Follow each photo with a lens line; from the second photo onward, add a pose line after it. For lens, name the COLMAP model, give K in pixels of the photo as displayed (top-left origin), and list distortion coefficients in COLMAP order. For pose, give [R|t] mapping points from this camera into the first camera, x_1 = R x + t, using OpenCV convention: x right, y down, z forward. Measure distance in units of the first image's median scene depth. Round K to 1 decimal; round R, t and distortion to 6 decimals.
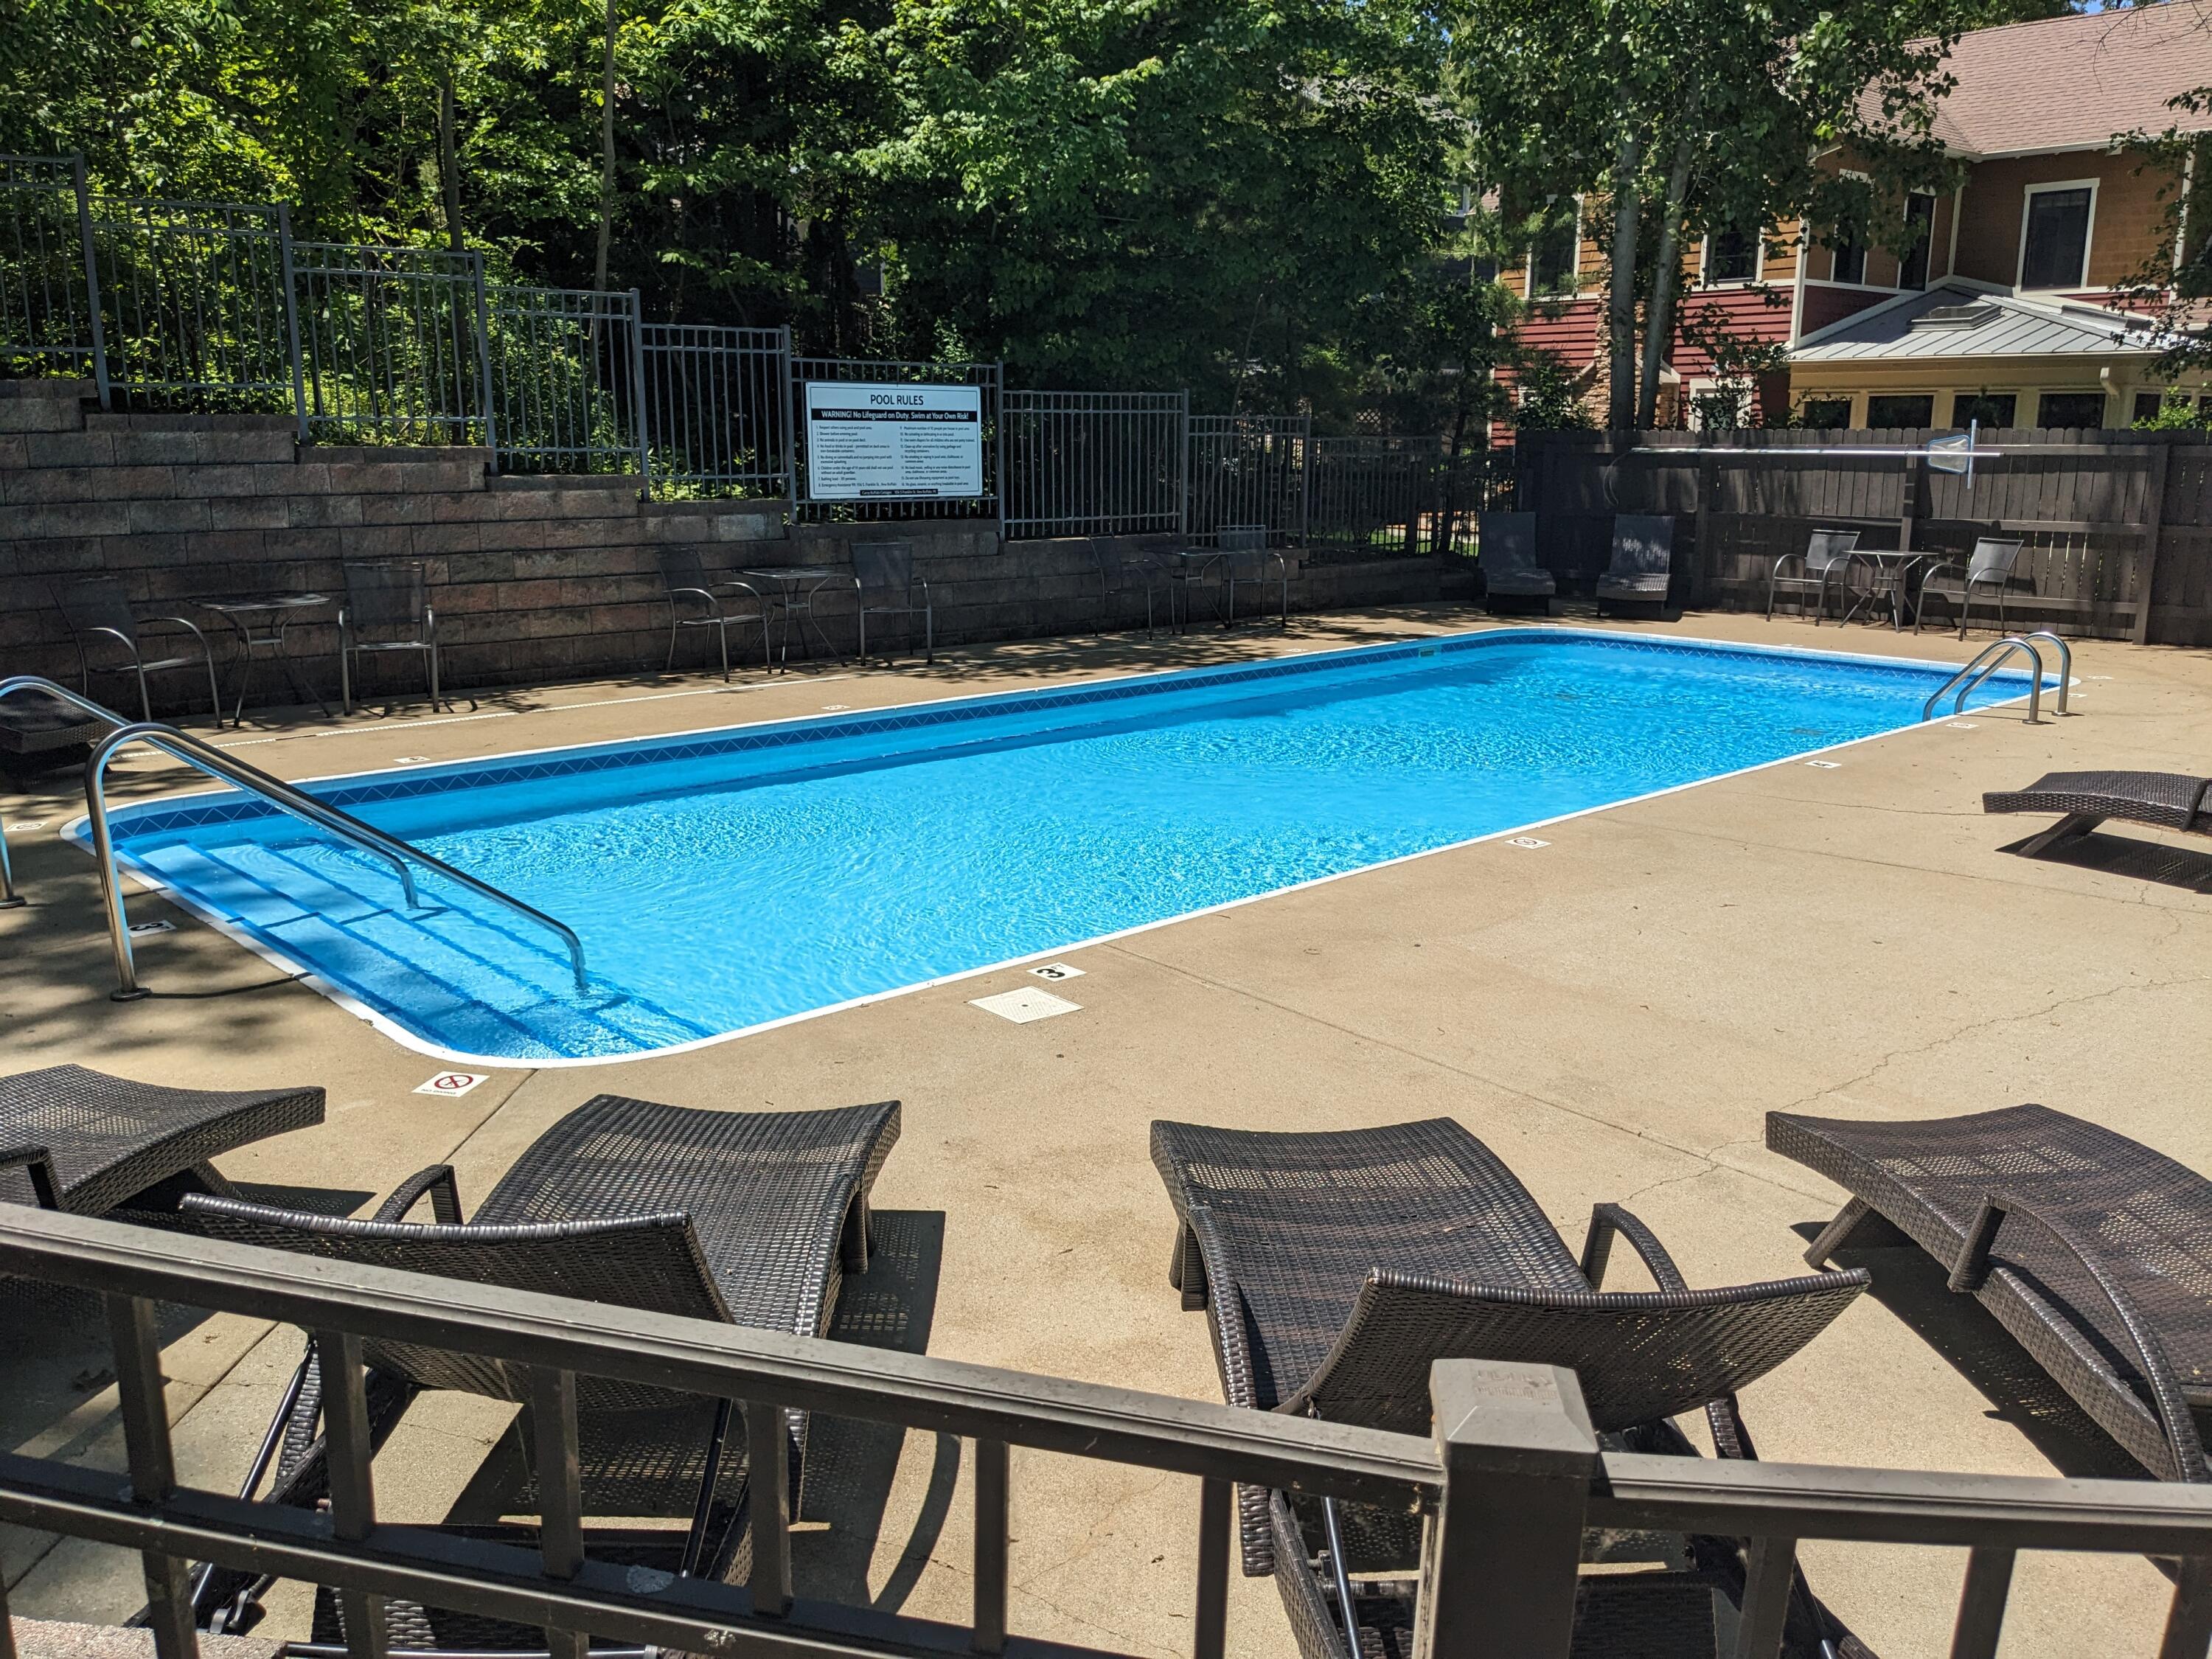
lens RADIAL K [[1729.1, 0, 1109.5], [0, 1729.1, 839.1], [0, 0, 1]] dist [0.012112, -0.000057]
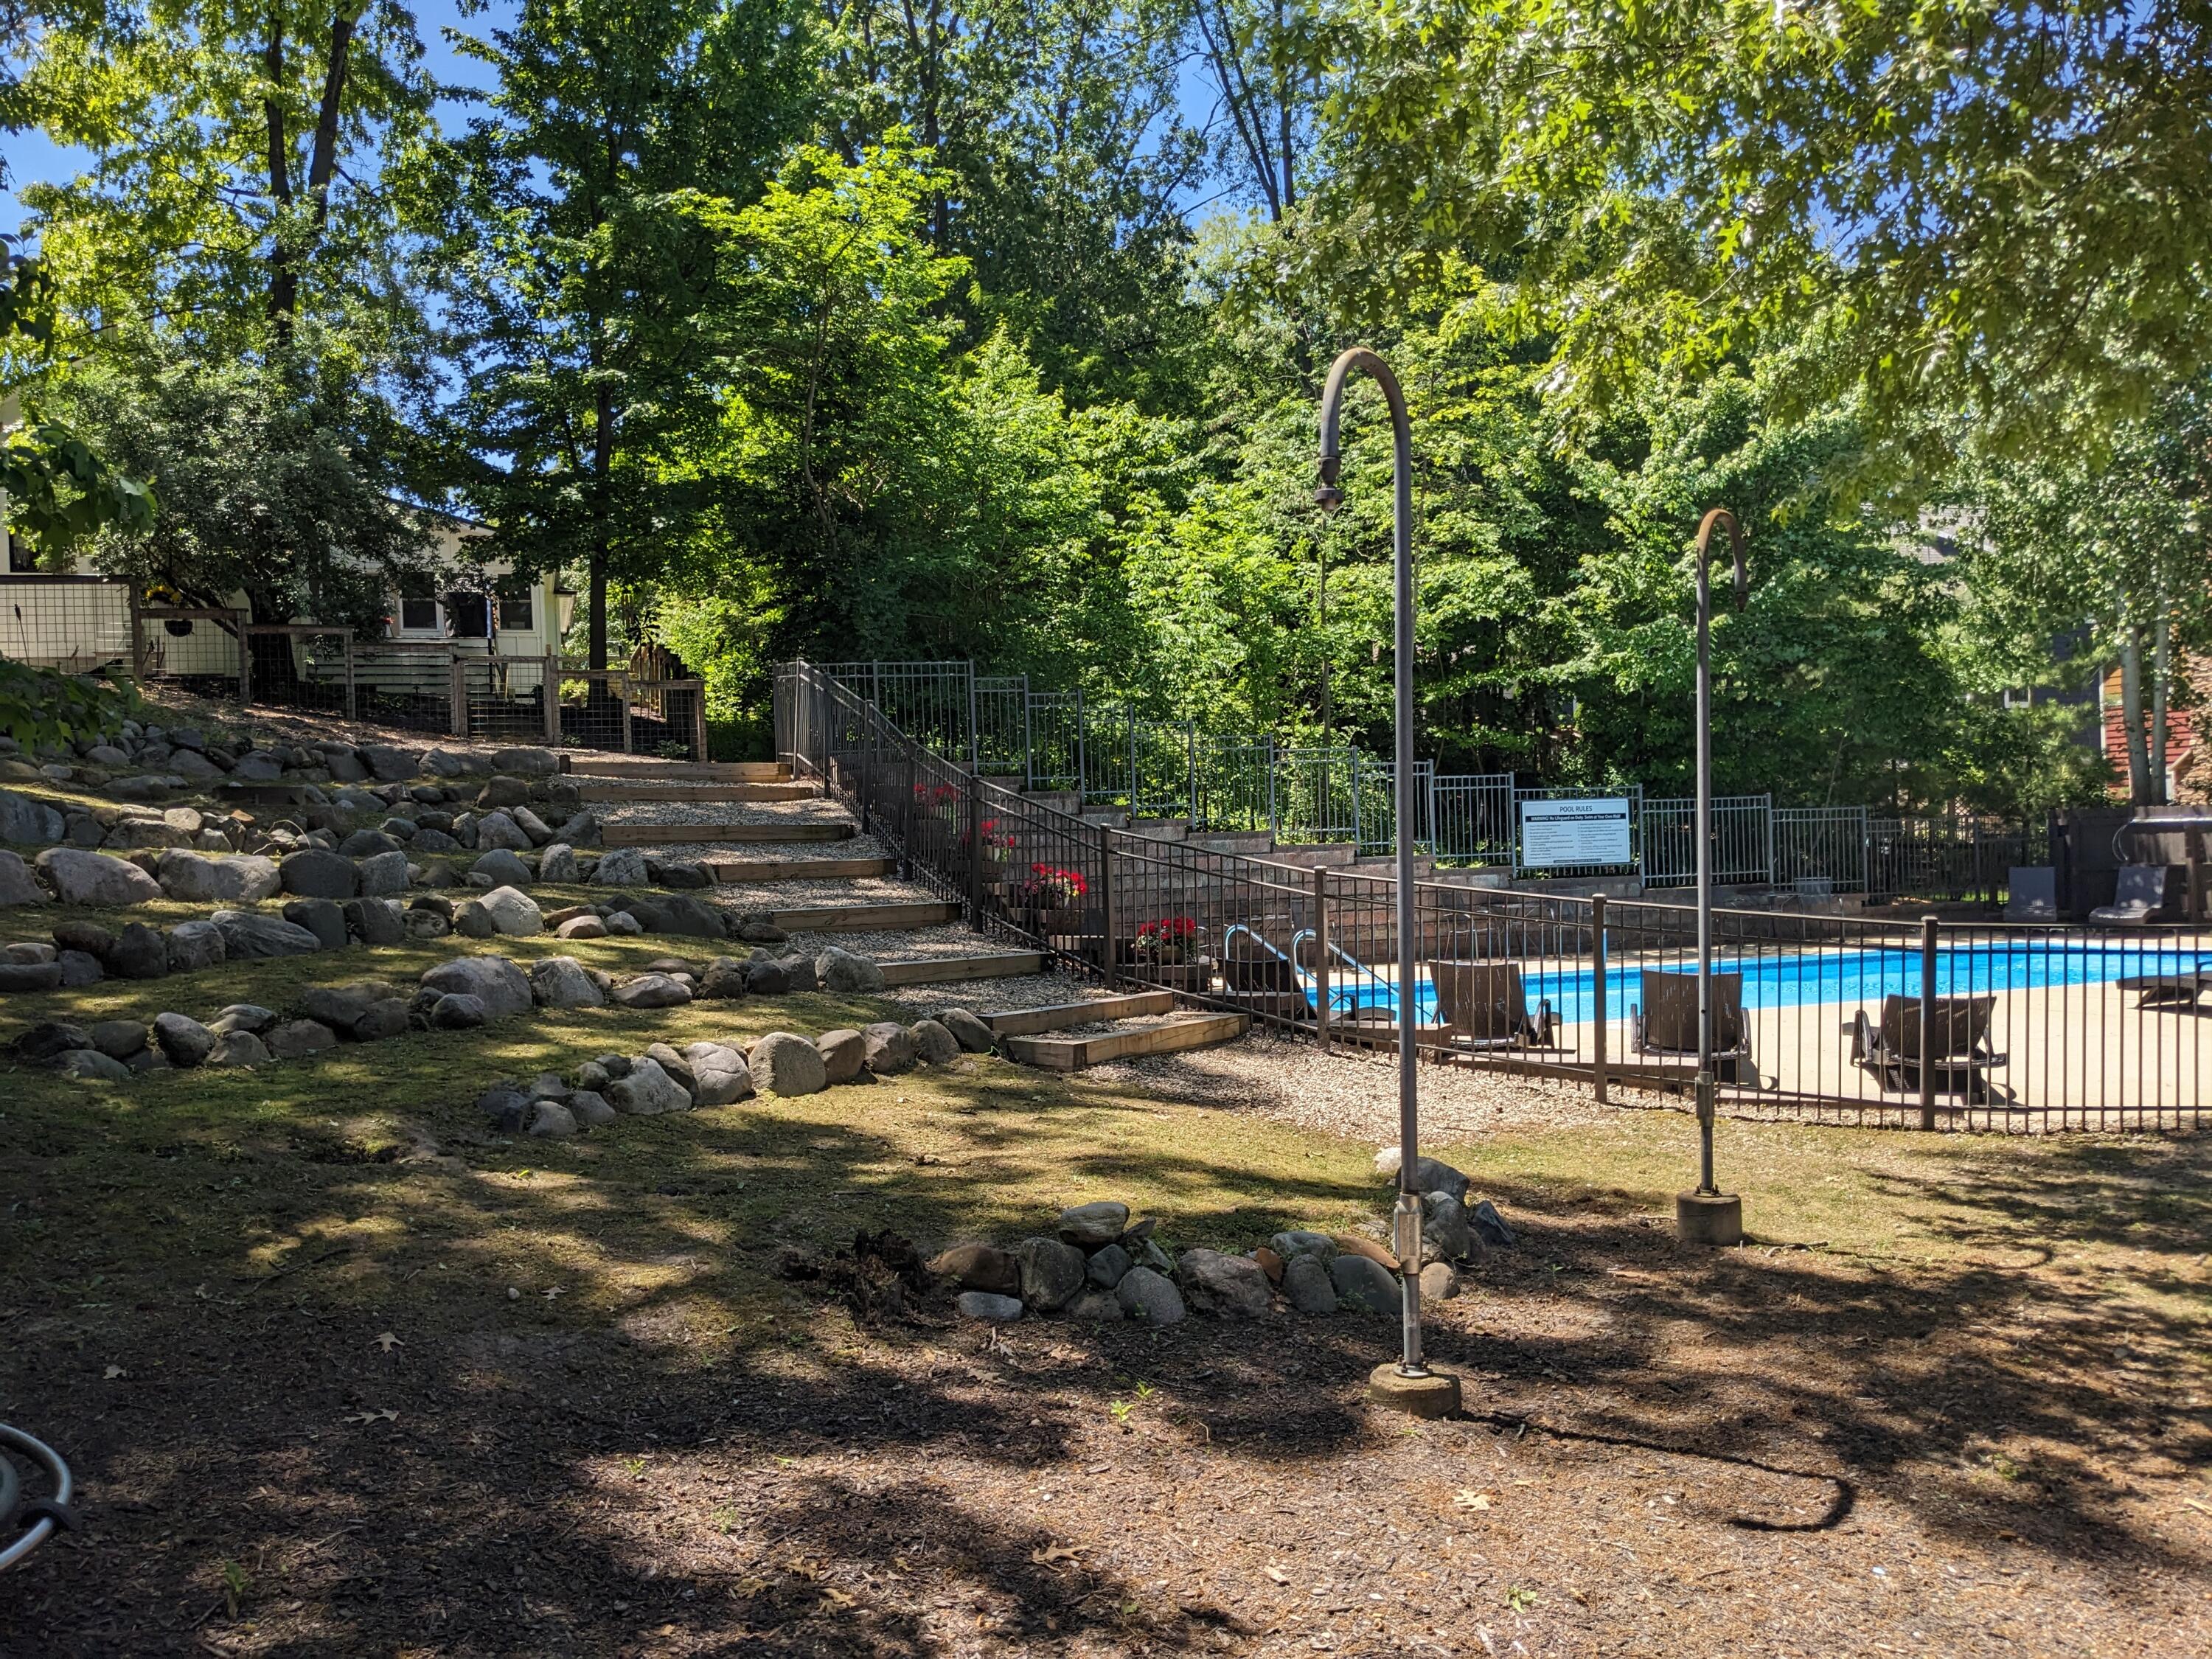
lens RADIAL K [[1729.1, 0, 1109.5], [0, 1729.1, 839.1], [0, 0, 1]] dist [0.012112, -0.000057]
pose [[0.916865, -0.038936, -0.397293, 0.127521], [-0.053458, 0.974292, -0.218853, 0.167278], [0.395601, 0.221897, 0.891213, -0.671220]]
